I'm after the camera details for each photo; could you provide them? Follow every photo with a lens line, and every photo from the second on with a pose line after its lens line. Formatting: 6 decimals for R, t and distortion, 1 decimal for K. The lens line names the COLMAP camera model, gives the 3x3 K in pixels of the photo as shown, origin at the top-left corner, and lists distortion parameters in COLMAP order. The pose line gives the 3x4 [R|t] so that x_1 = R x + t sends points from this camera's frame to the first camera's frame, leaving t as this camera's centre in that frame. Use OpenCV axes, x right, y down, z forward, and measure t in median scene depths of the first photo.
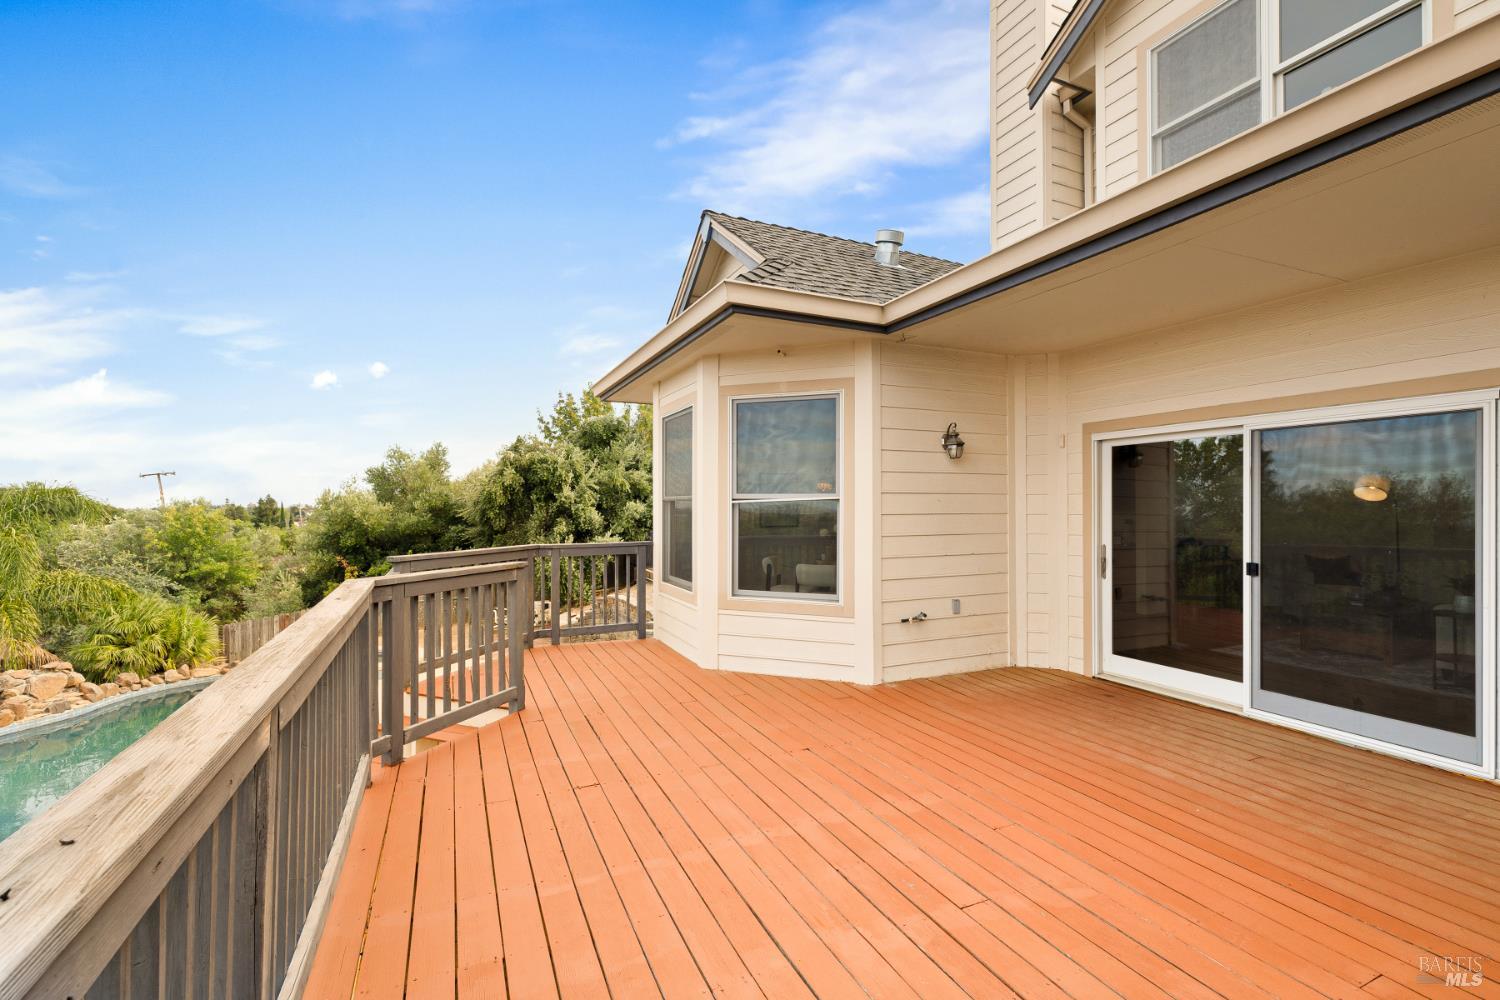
lens RADIAL K [[664.1, 0, 752.5], [0, 664.1, 498.4], [0, 0, 1]] dist [0.005088, -0.000542]
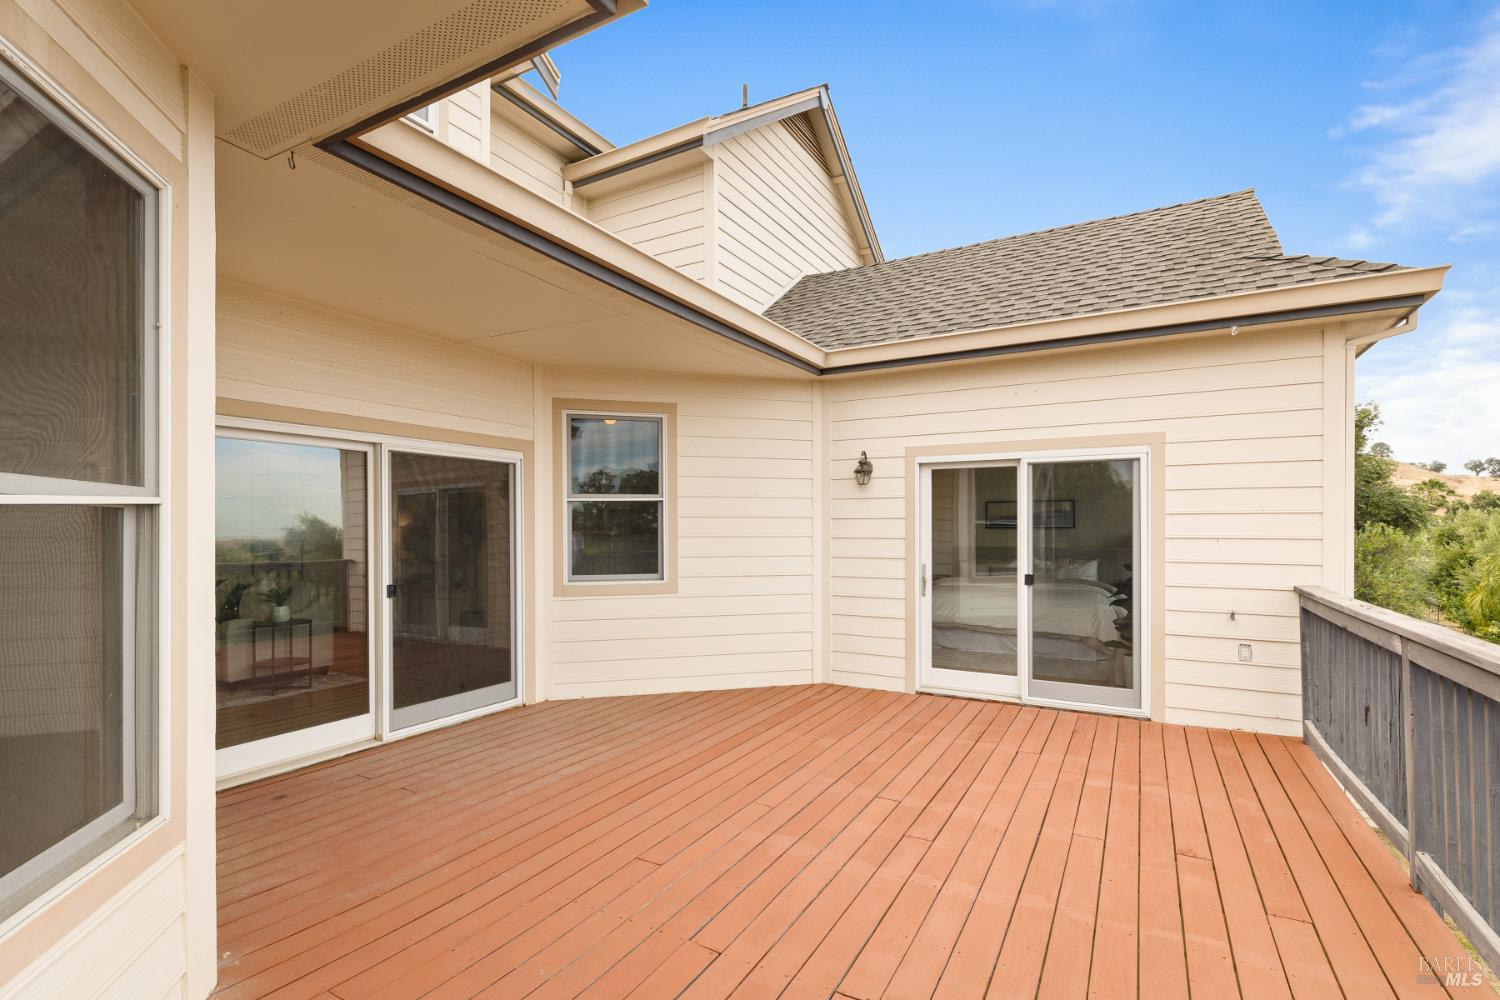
lens RADIAL K [[703.2, 0, 743.9], [0, 703.2, 511.8], [0, 0, 1]] dist [-0.014704, -0.000051]
pose [[-0.586257, 0.019818, 0.809883, -0.315608], [-0.007307, 0.999531, -0.029747, 0.012353], [-0.810092, -0.023357, -0.585837, 0.931657]]
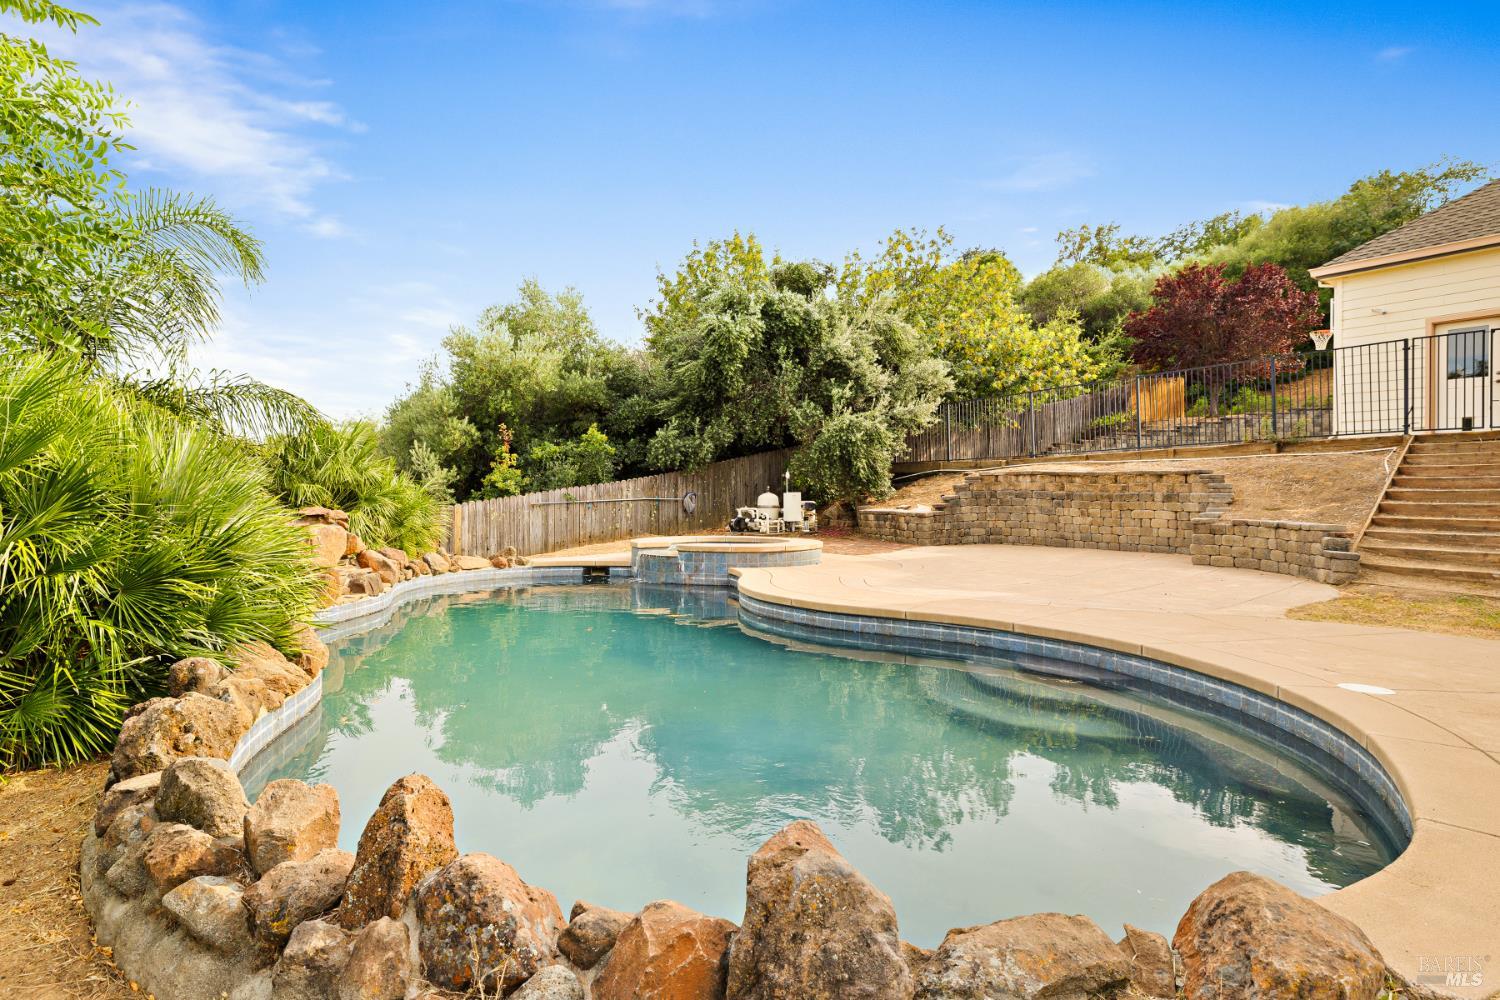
lens RADIAL K [[768.9, 0, 746.5], [0, 768.9, 486.0], [0, 0, 1]] dist [0.000594, -0.000042]
pose [[0.979437, 0.012076, 0.201389, -2.065372], [-0.011633, 0.999927, -0.003382, 0.557921], [-0.201415, 0.000970, 0.979506, 0.902935]]
